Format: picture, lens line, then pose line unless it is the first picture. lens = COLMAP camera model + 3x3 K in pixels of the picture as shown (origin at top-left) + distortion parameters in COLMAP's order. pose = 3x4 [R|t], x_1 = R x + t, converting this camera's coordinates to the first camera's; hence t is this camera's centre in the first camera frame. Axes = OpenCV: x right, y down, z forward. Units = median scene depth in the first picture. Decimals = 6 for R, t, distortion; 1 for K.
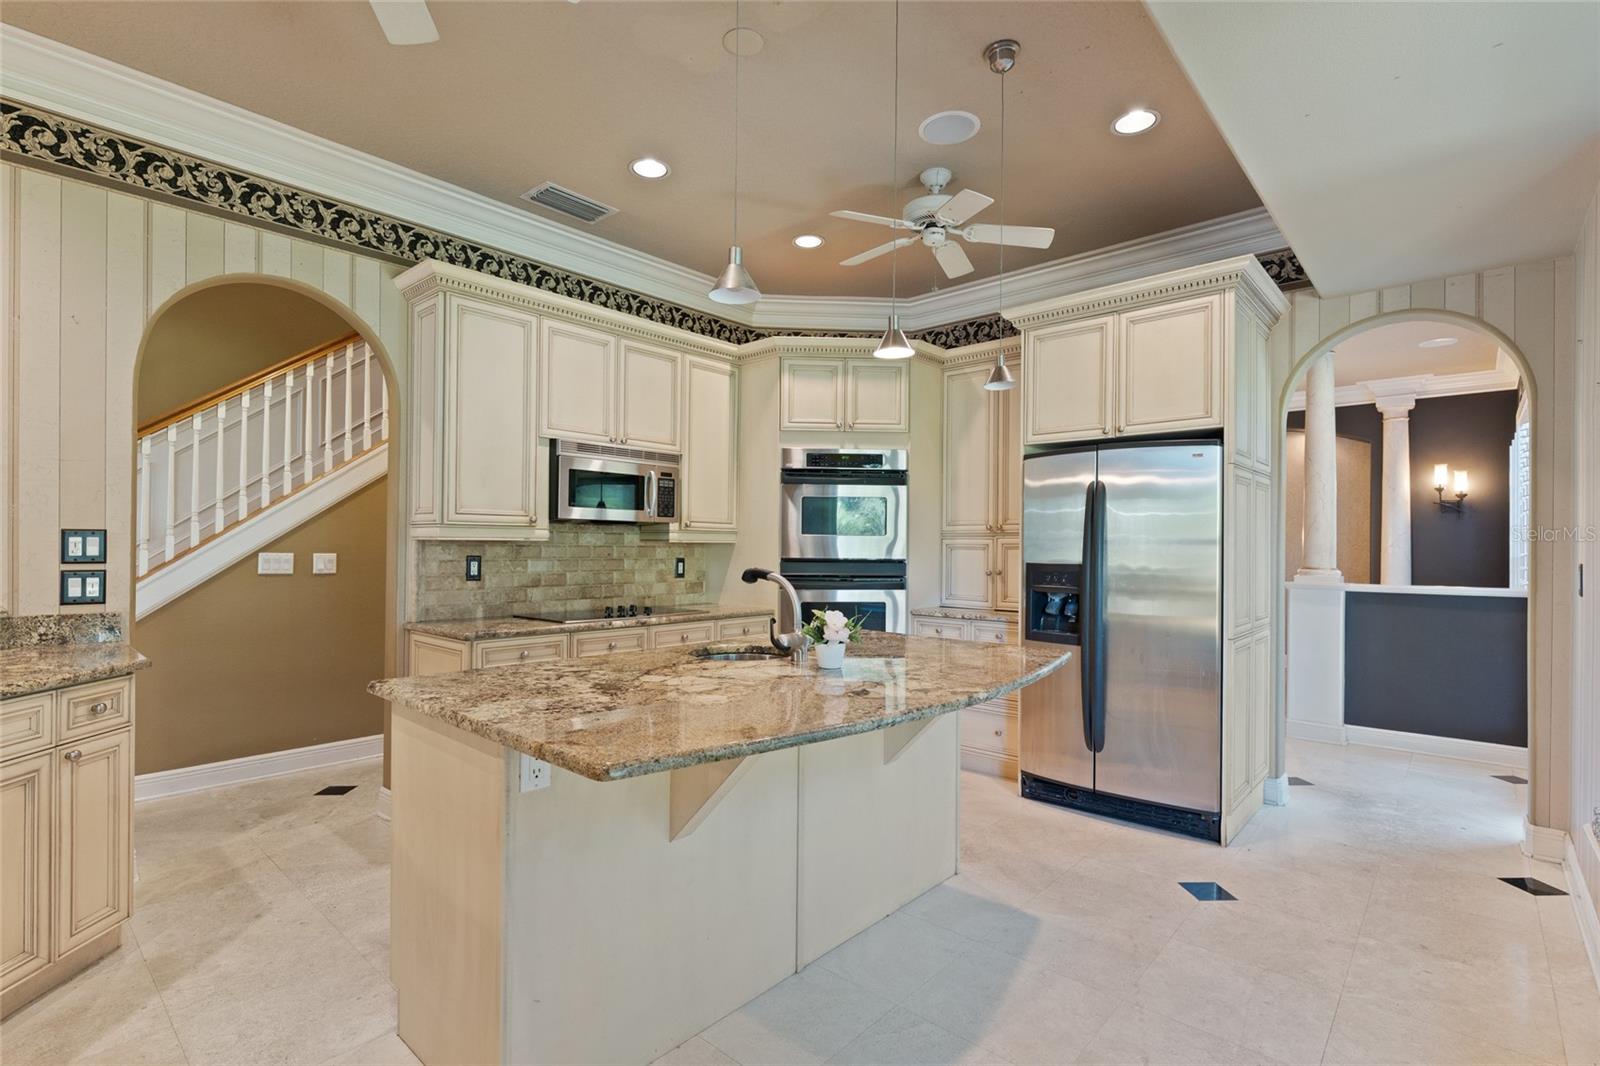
lens RADIAL K [[750.8, 0, 792.0], [0, 750.8, 542.0], [0, 0, 1]] dist [-0.001845, 0.000632]
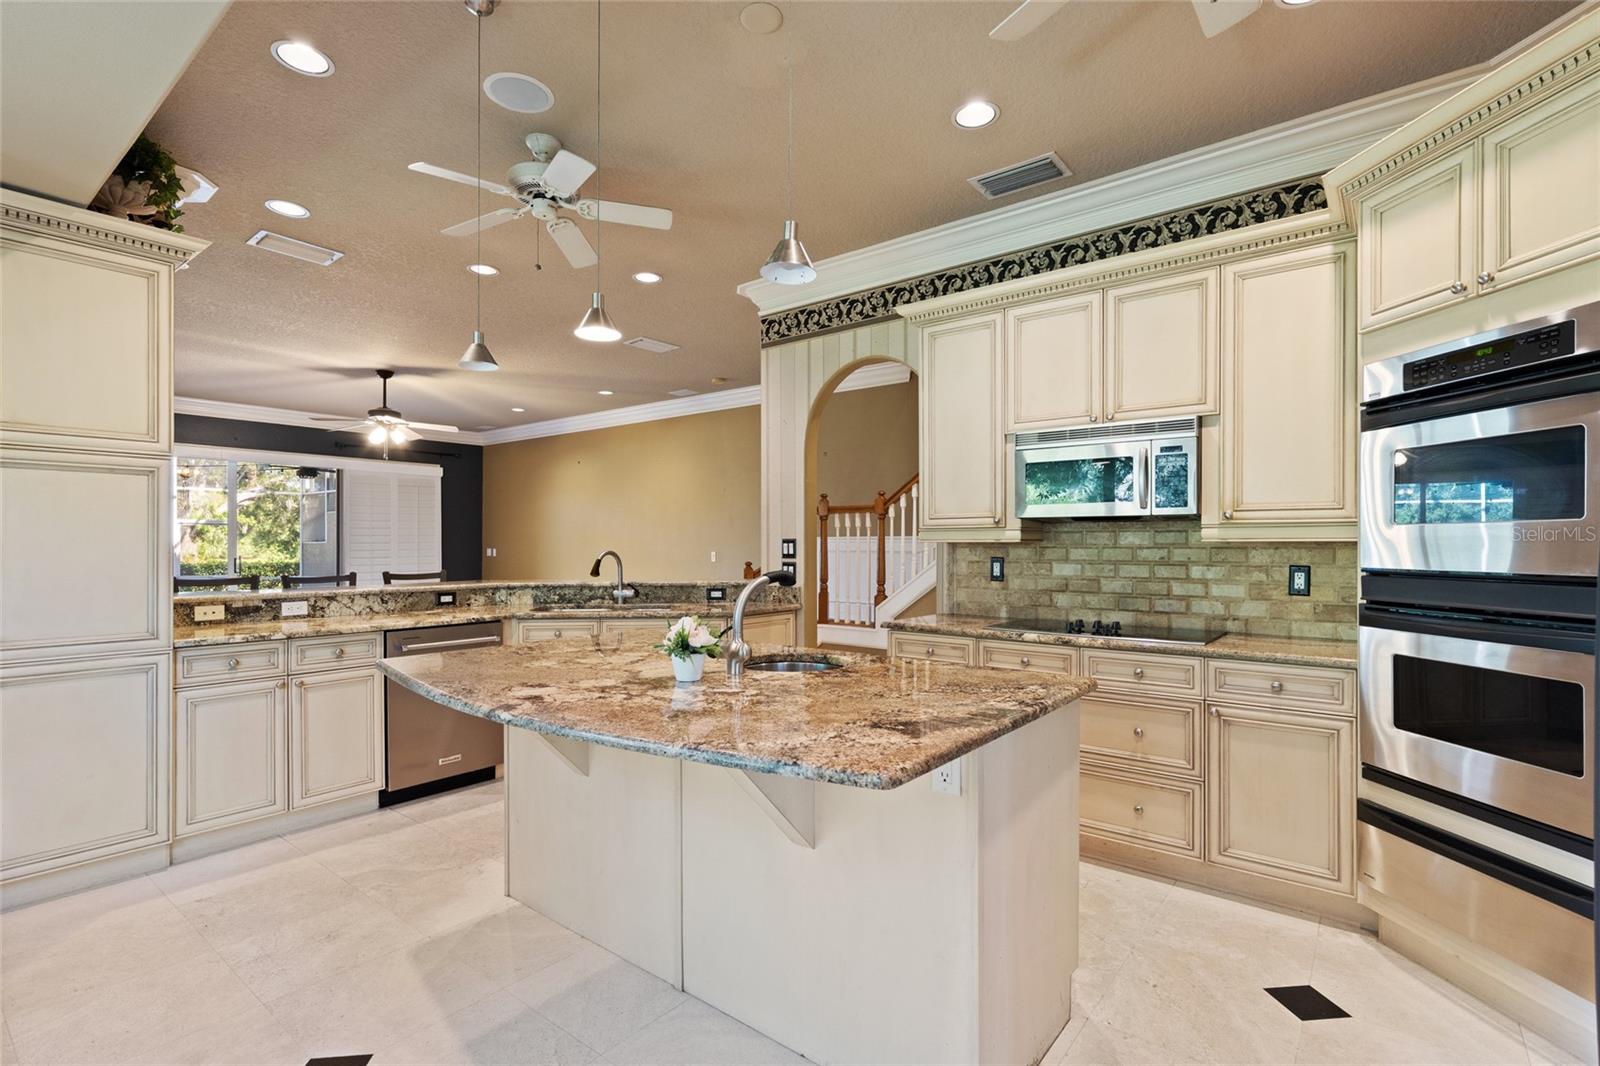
lens RADIAL K [[750.8, 0, 787.7], [0, 750.8, 536.9], [0, 0, 1]] dist [-0.001845, 0.000632]
pose [[0.053731, -0.018528, -0.998384, 0.565269], [0.005237, 0.999819, -0.018273, 0.007467], [0.998542, -0.004246, 0.053818, 0.618771]]
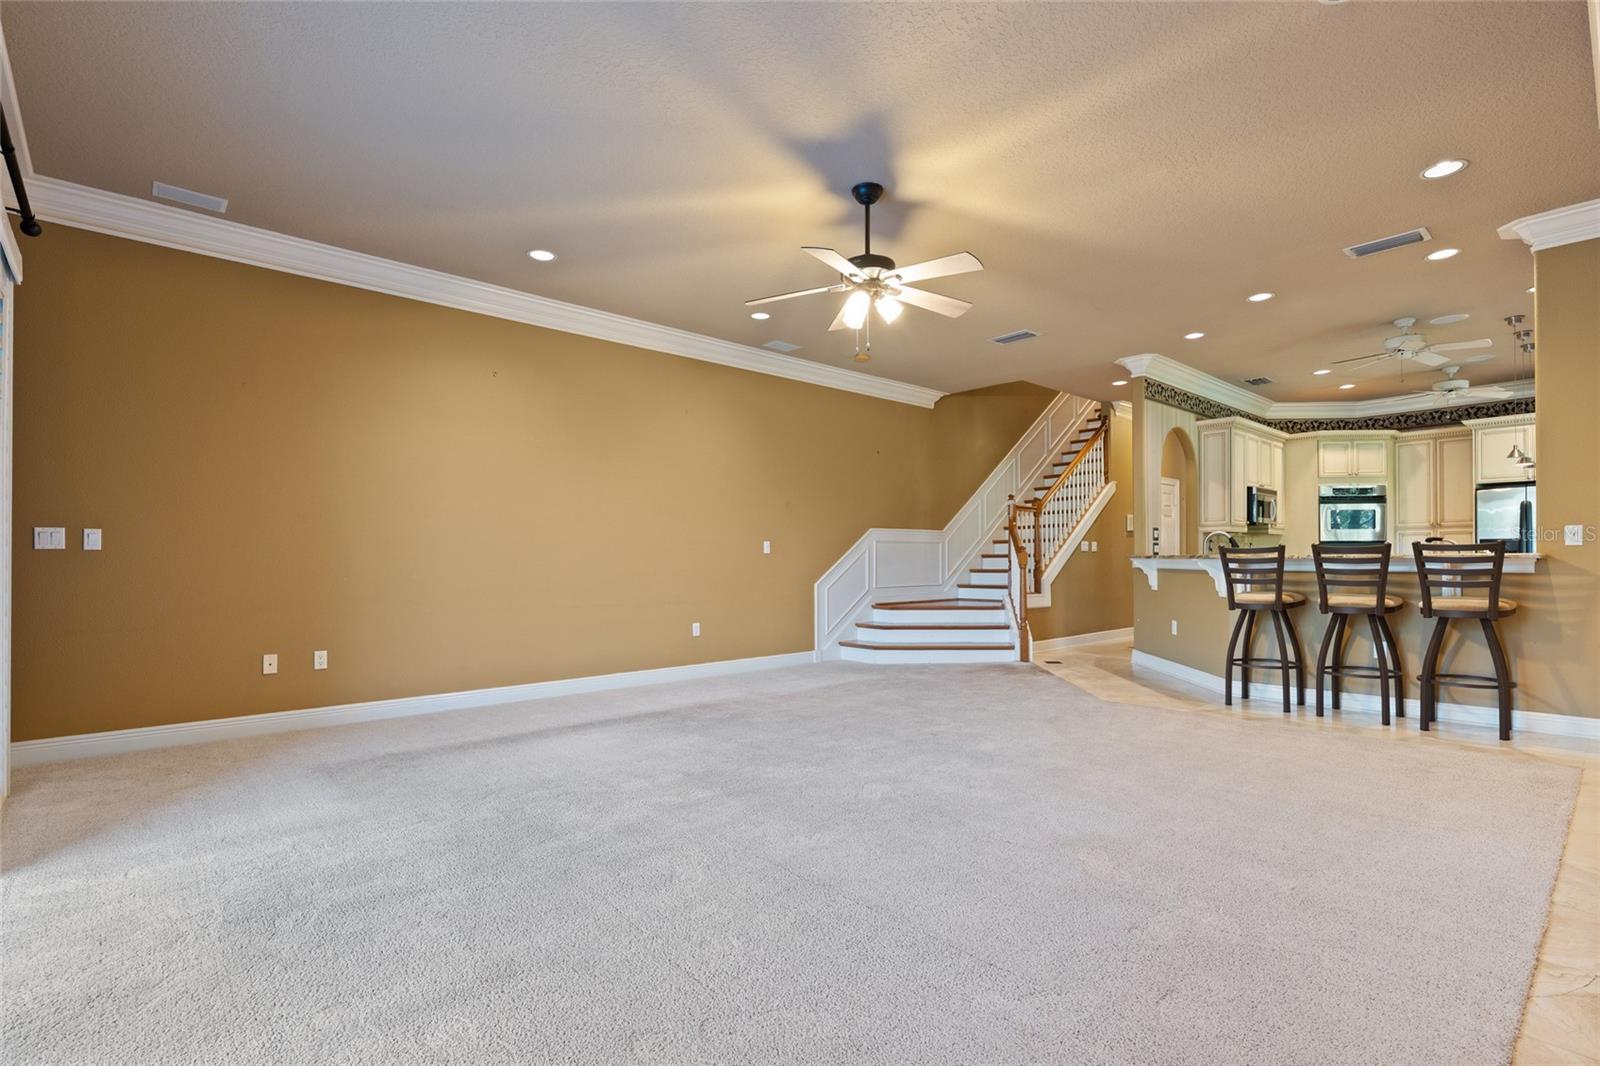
lens RADIAL K [[750.8, 0, 796.7], [0, 750.8, 545.6], [0, 0, 1]] dist [-0.001845, 0.000632]
pose [[0.992873, -0.014358, -0.118312, -1.295877], [0.012937, 0.999835, -0.012772, 0.045470], [0.118476, 0.011150, 0.992894, -1.276048]]
